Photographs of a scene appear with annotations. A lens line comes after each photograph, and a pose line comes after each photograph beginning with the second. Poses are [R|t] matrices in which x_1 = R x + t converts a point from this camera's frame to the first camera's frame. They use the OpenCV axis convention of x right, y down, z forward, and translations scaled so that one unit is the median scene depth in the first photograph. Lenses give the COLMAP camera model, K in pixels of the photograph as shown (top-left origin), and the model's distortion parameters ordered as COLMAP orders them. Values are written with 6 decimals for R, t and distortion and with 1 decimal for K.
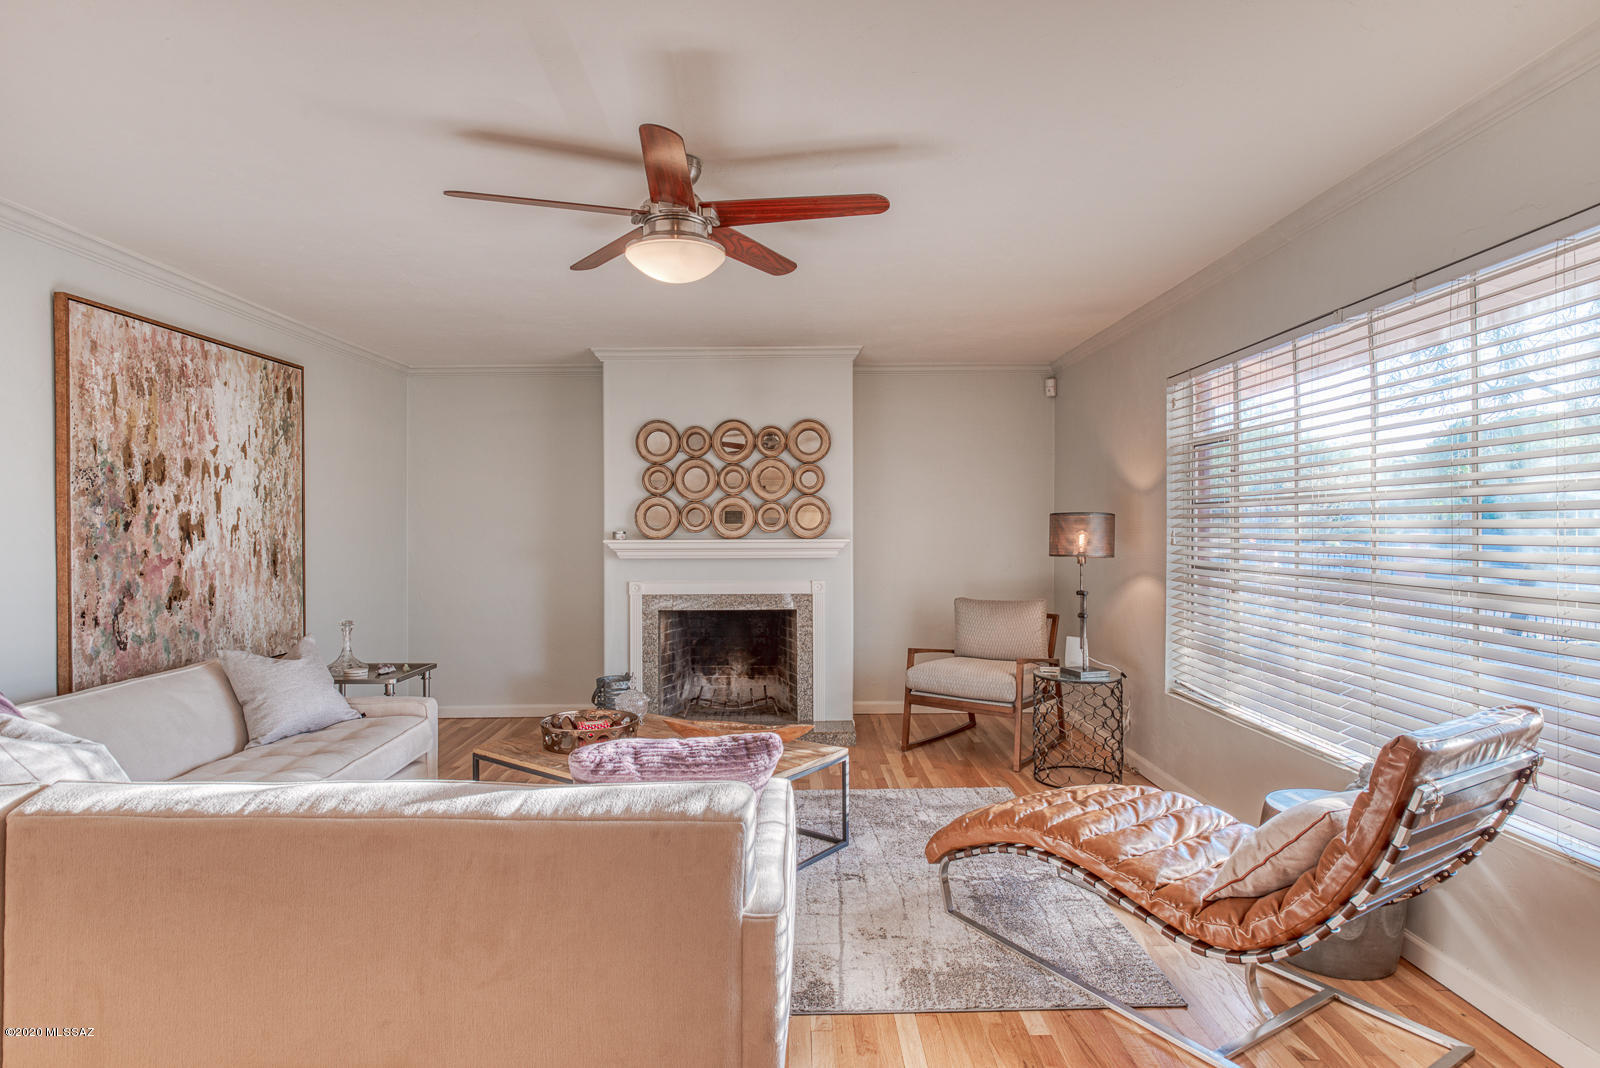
lens RADIAL K [[869.5, 0, 820.6], [0, 869.5, 530.7], [0, 0, 1]] dist [-0.002458, -0.000898]
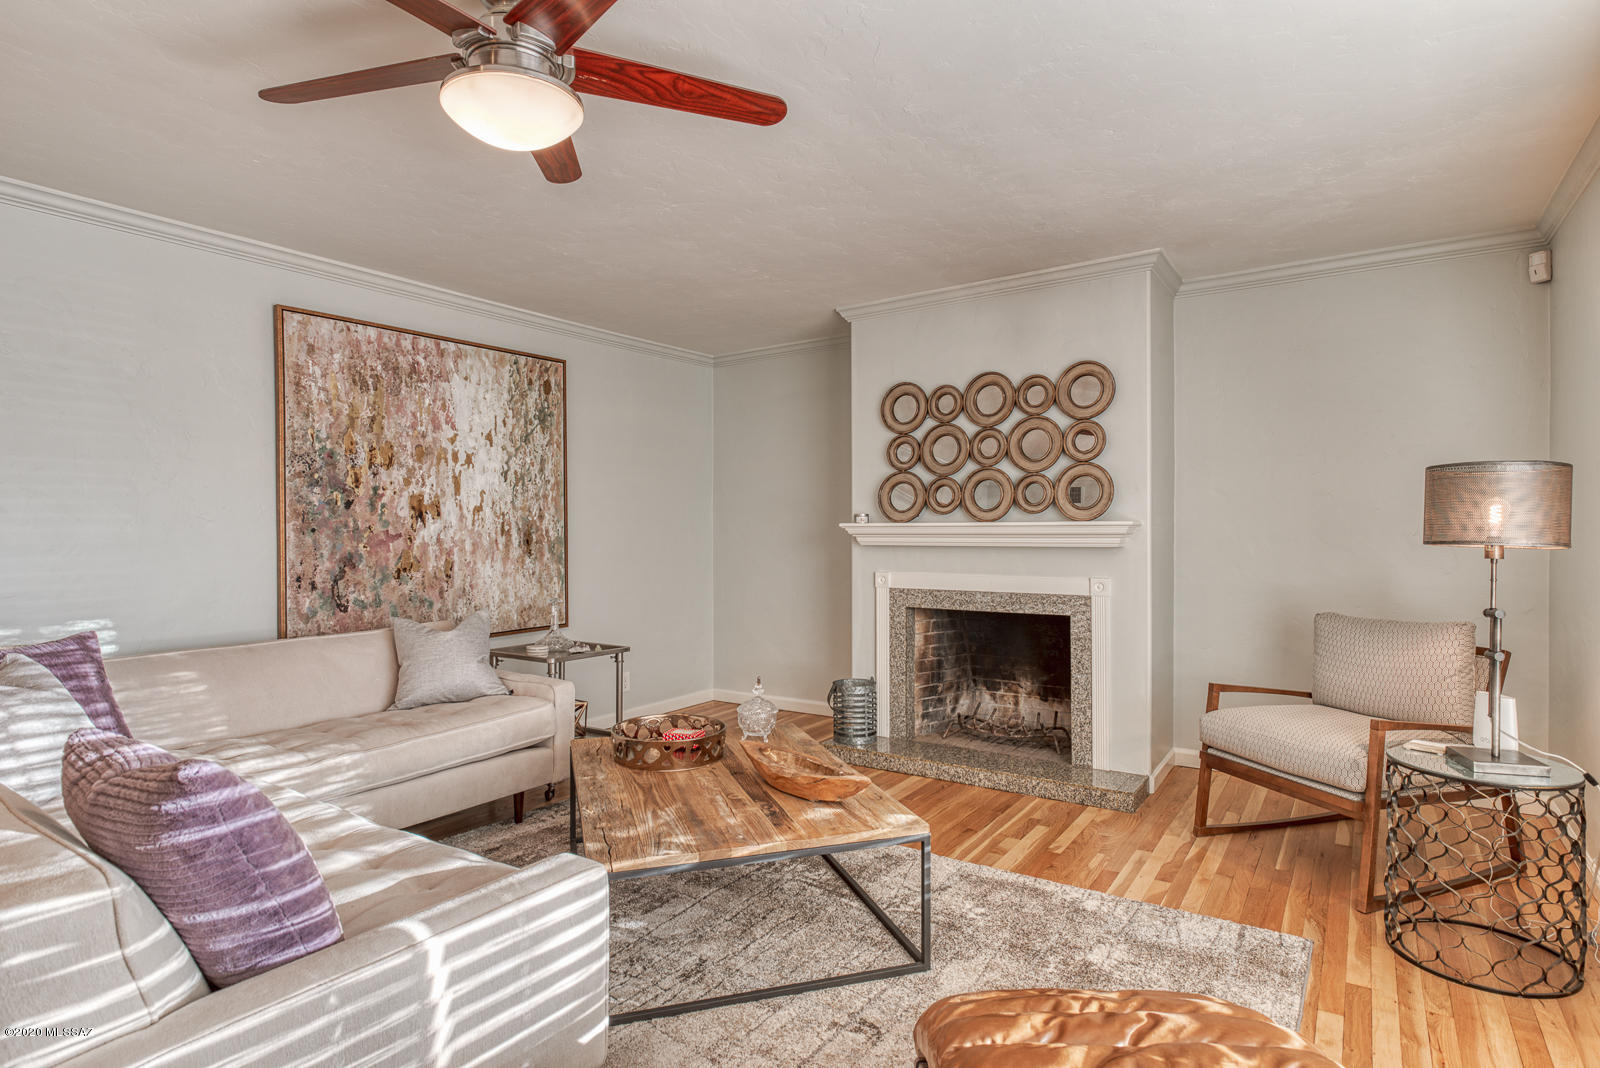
lens RADIAL K [[846.3, 0, 807.9], [0, 846.3, 531.2], [0, 0, 1]] dist [-0.003914, -0.003125]
pose [[0.812888, 0.001546, -0.582418, 0.283143], [-0.001957, 0.999998, -0.000077, 0.023662], [0.582417, 0.001203, 0.812890, 0.361897]]
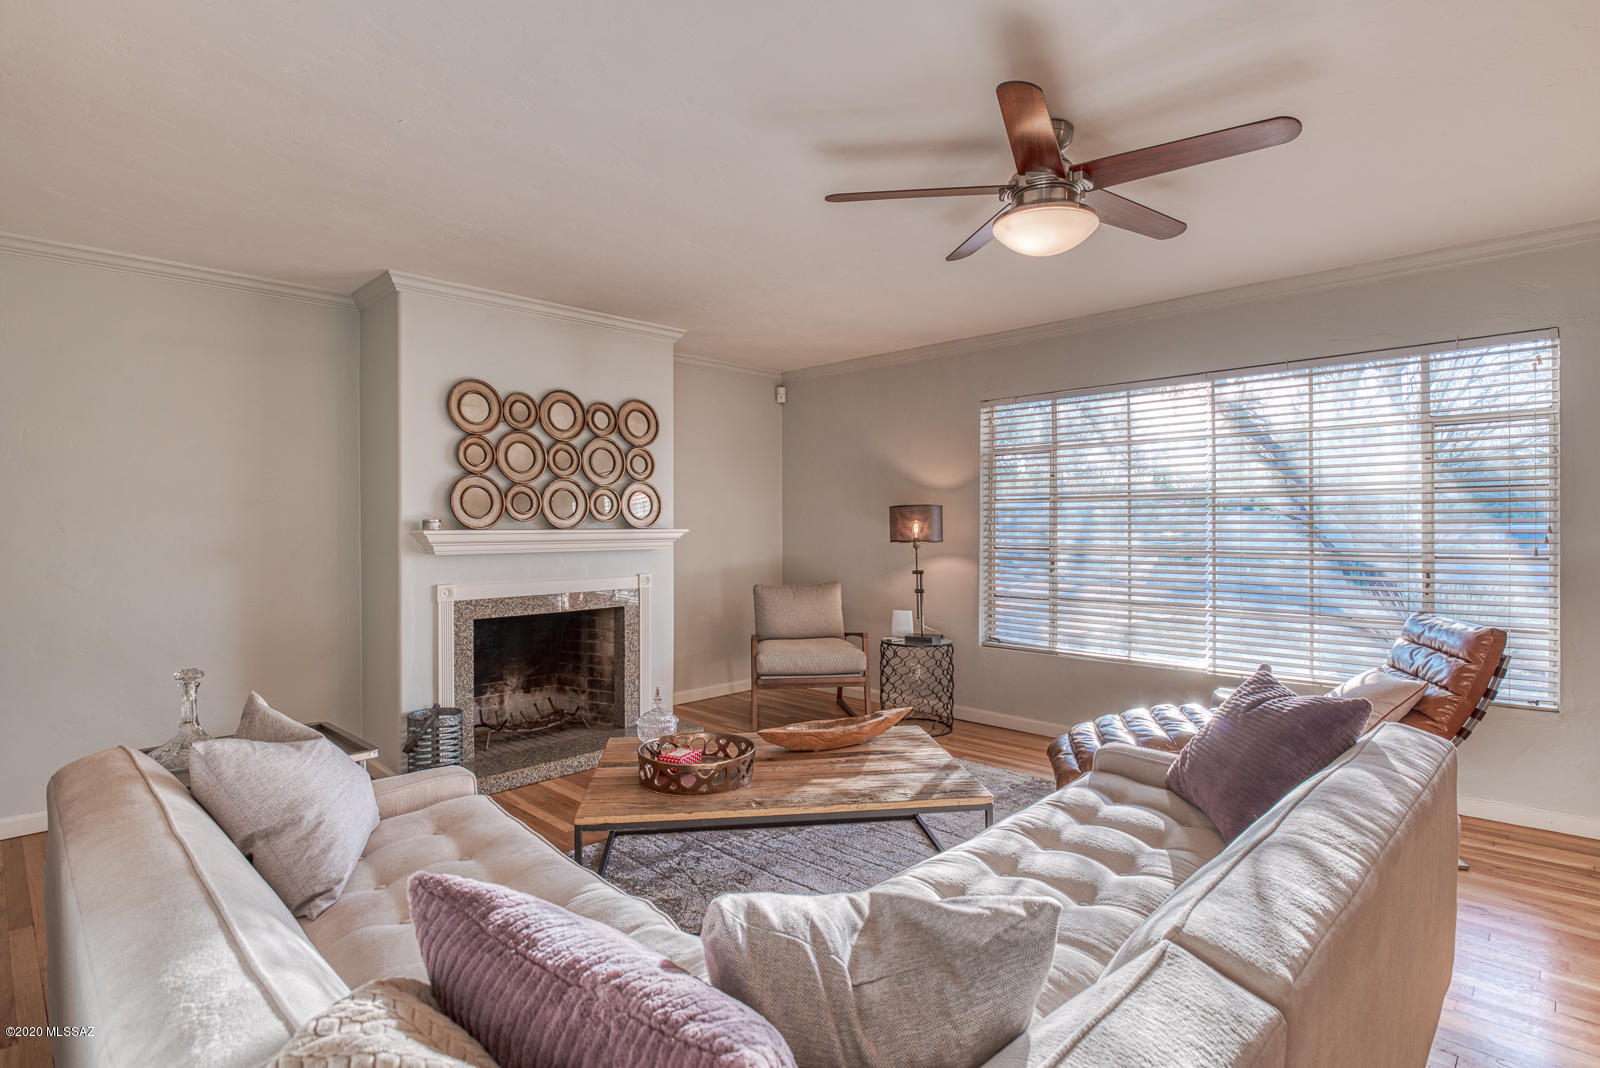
lens RADIAL K [[791.5, 0, 826.2], [0, 791.5, 531.9], [0, 0, 1]] dist [0.000114, 0.000010]
pose [[0.708749, -0.003714, 0.705451, -0.614042], [0.001183, 0.999991, 0.004076, 0.012482], [-0.705460, -0.002054, 0.708747, 0.346628]]
